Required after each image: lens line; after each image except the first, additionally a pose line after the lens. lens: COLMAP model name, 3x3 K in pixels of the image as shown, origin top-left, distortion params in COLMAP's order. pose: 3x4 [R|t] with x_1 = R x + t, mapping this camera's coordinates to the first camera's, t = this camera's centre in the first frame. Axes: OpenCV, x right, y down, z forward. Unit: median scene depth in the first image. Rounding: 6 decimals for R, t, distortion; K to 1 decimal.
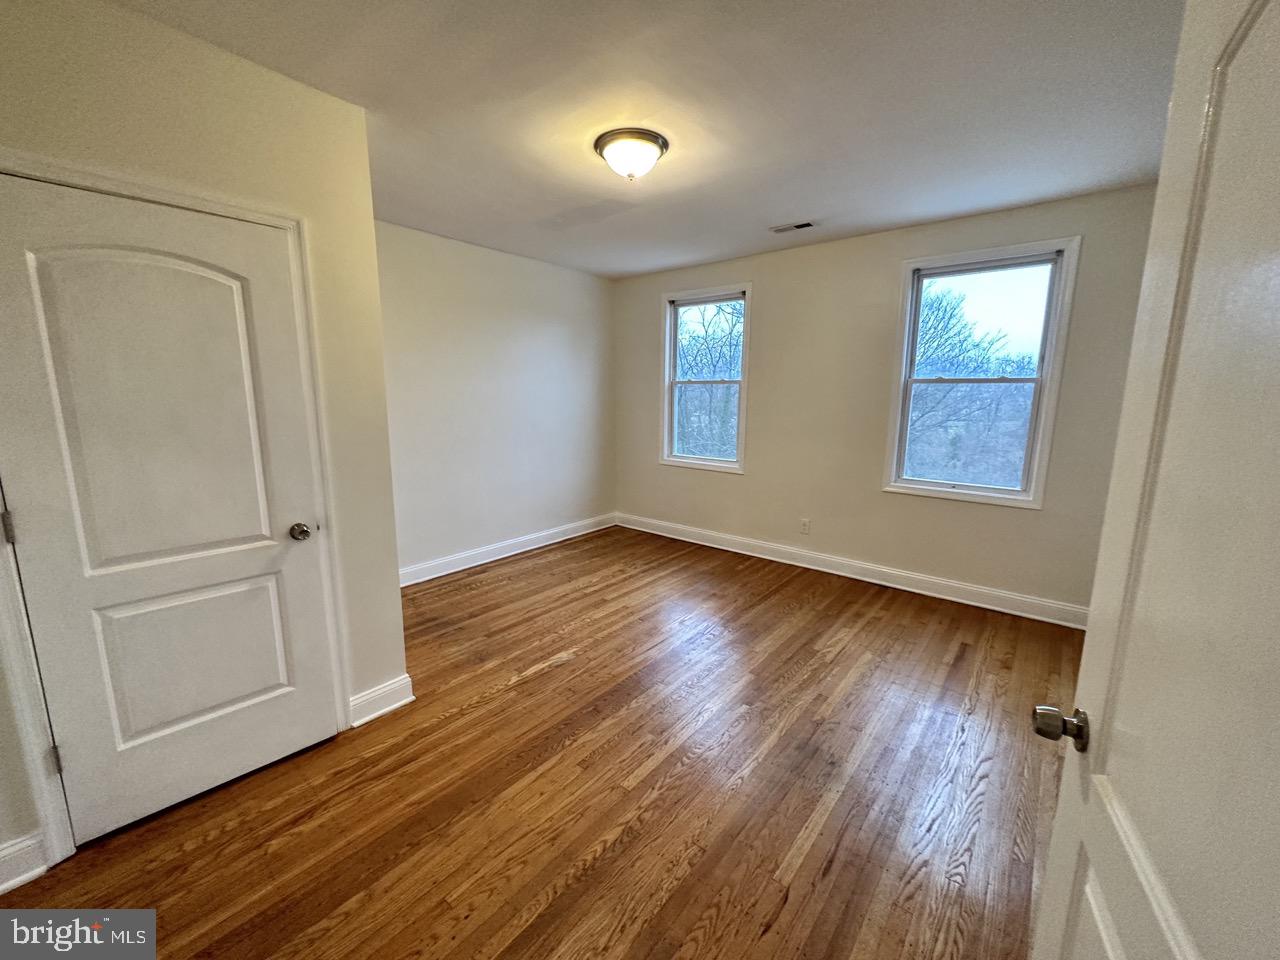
lens RADIAL K [[510.8, 0, 640.0], [0, 510.8, 480.0], [0, 0, 1]] dist [-0.002677, -0.000133]
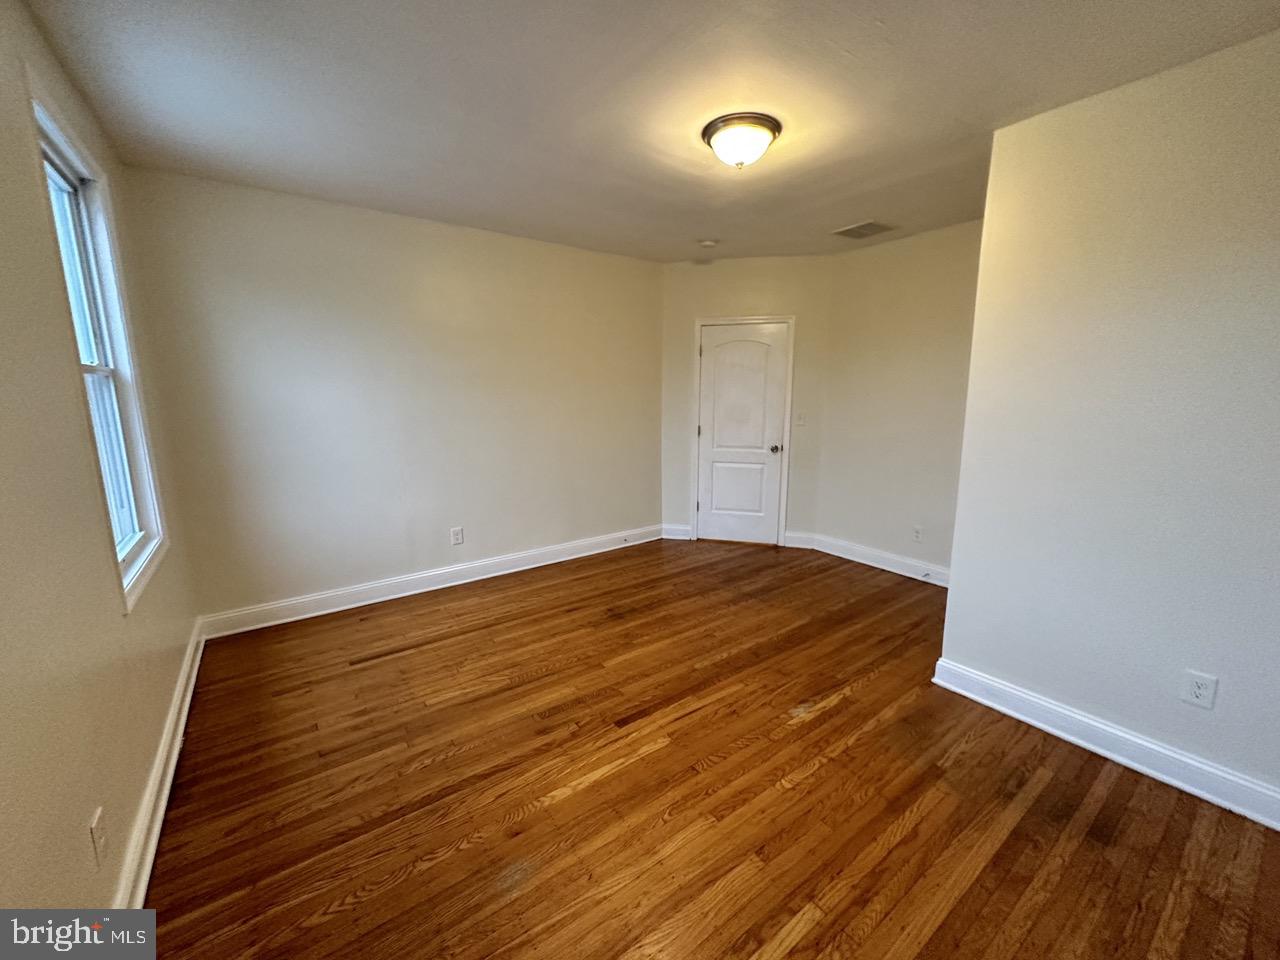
lens RADIAL K [[510.8, 0, 640.0], [0, 510.8, 480.0], [0, 0, 1]] dist [-0.002677, -0.000133]
pose [[-0.969181, -0.046108, 0.241995, -0.085755], [0.038287, 0.942200, 0.332856, -0.329546], [-0.243355, 0.331863, -0.911398, 1.905306]]
